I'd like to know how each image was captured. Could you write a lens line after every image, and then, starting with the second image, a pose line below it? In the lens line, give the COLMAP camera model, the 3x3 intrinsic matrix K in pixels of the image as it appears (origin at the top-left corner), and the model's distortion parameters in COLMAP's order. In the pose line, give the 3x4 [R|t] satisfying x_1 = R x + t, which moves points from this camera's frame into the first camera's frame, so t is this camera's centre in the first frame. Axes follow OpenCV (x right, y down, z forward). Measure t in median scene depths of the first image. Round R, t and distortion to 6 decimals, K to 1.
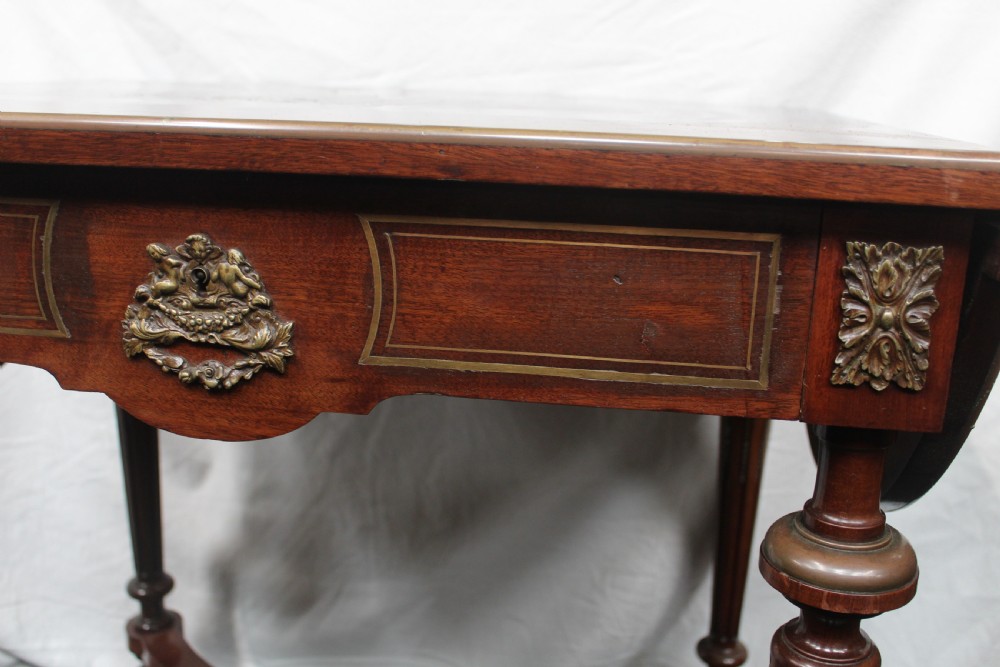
lens RADIAL K [[1030.8, 0, 500.0], [0, 1030.8, 333.5], [0, 0, 1]] dist [-0.151372, 0.206068]
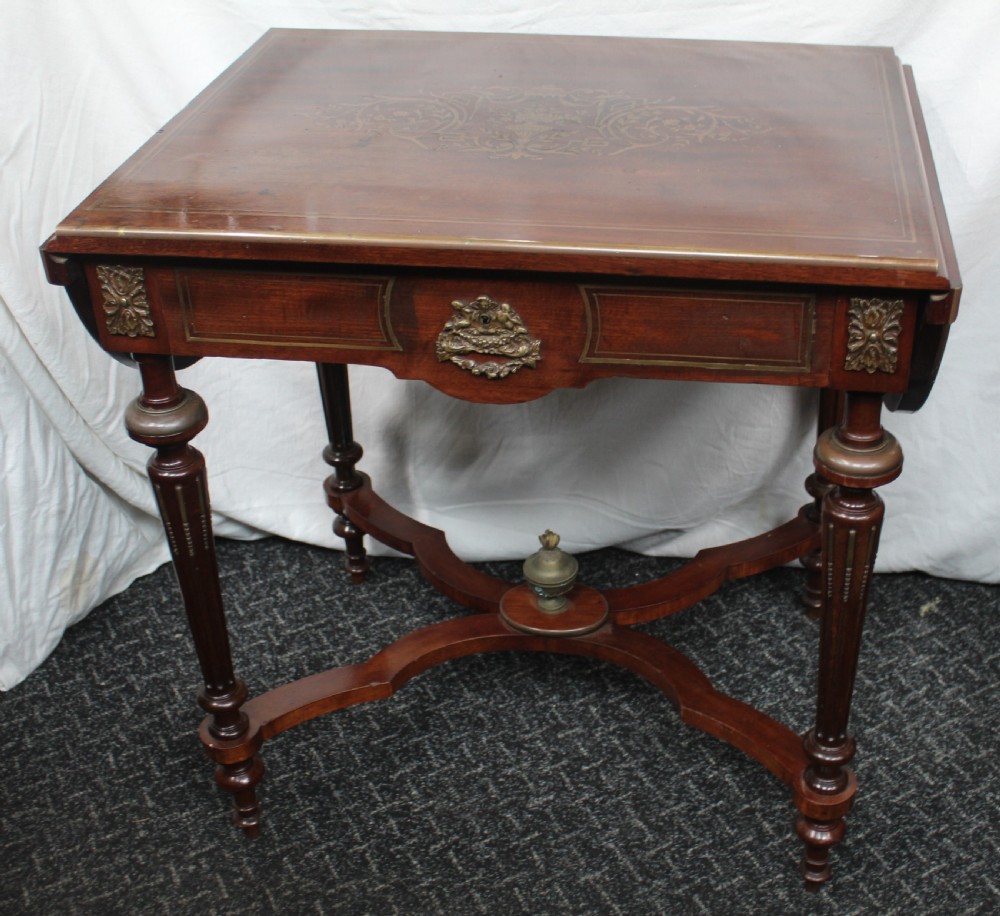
lens RADIAL K [[1719.2, 0, 500.0], [0, 1719.2, 458.0], [0, 0, 1]] dist [-0.143294, -0.019202]
pose [[0.997800, -0.044957, -0.048731, -0.137370], [0.057996, 0.948003, 0.312932, -0.744458], [0.032129, -0.315070, 0.948525, -1.845508]]
